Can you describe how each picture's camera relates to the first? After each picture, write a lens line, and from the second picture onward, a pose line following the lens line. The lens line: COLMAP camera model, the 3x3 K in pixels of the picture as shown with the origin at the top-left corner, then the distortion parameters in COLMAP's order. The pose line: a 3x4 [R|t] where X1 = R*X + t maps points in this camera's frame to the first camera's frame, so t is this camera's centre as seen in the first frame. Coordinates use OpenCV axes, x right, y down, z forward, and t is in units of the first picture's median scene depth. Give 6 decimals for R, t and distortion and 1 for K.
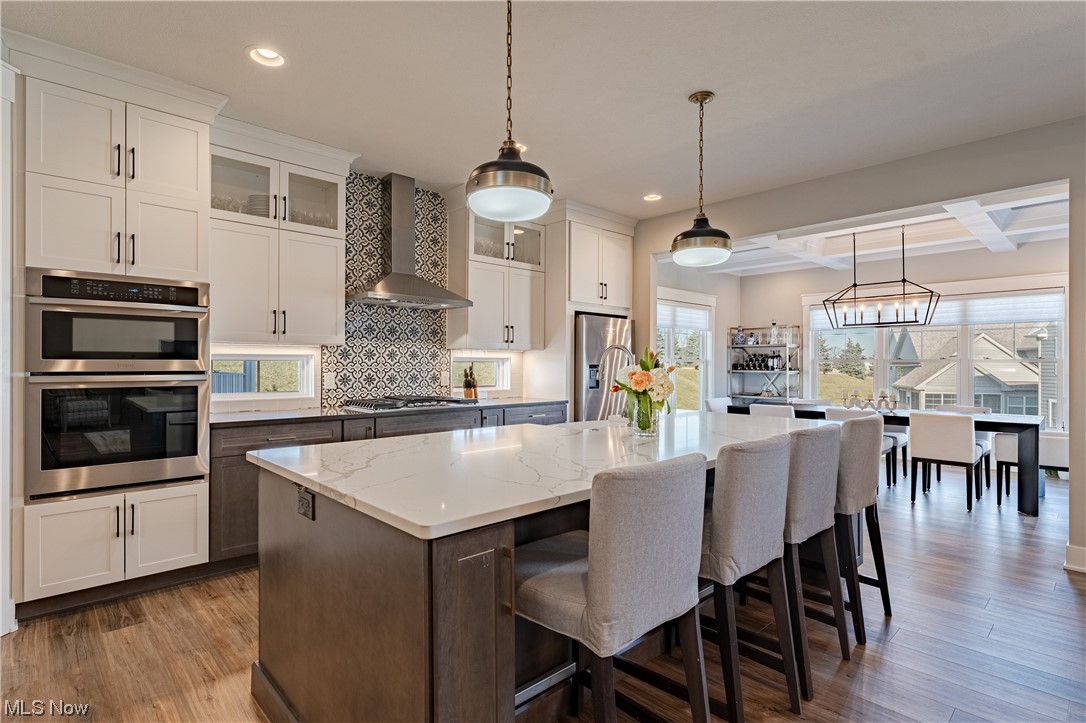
lens RADIAL K [[536.9, 0, 544.1], [0, 536.9, 367.6], [0, 0, 1]] dist [0.000687, 0.001937]
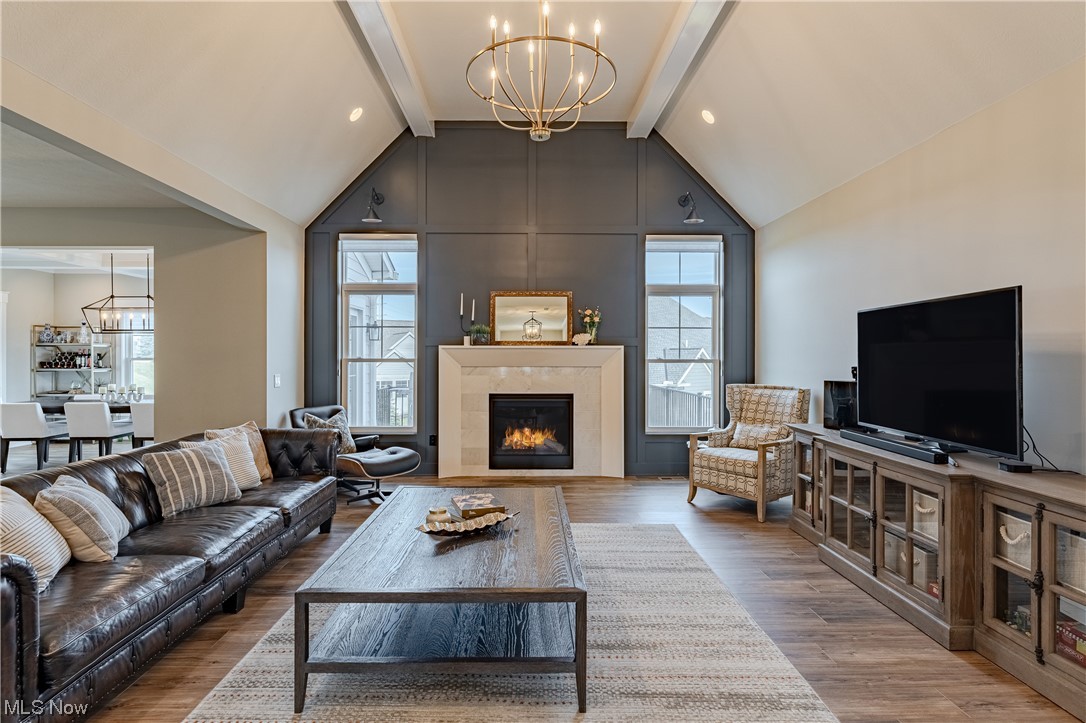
lens RADIAL K [[536.9, 0, 546.6], [0, 536.9, 358.8], [0, 0, 1]] dist [0.000687, 0.001937]
pose [[0.649816, 0.003914, 0.760082, 0.211351], [0.000497, 0.999984, -0.005575, -0.006957], [-0.760092, 0.004000, 0.649803, -0.340559]]
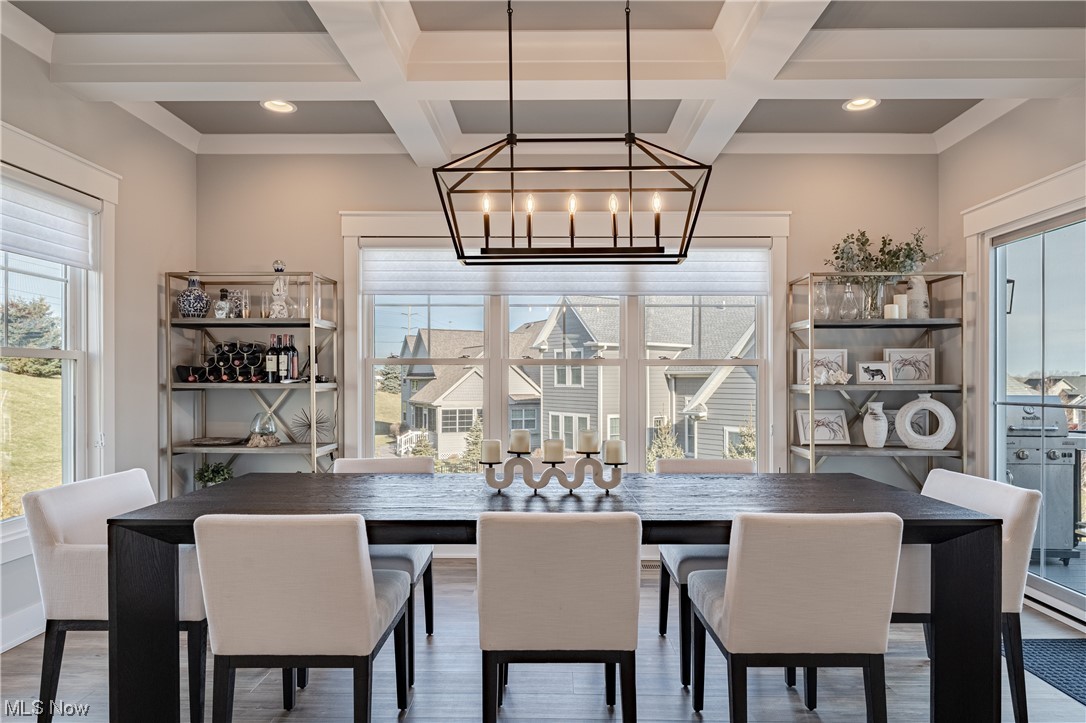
lens RADIAL K [[652.9, 0, 546.9], [0, 652.9, 383.7], [0, 0, 1]] dist [0.004488, -0.000743]
pose [[0.693320, -0.005586, 0.720609, 0.198359], [0.003325, 0.999984, 0.004553, 0.004284], [-0.720623, -0.000761, 0.693327, 0.479544]]
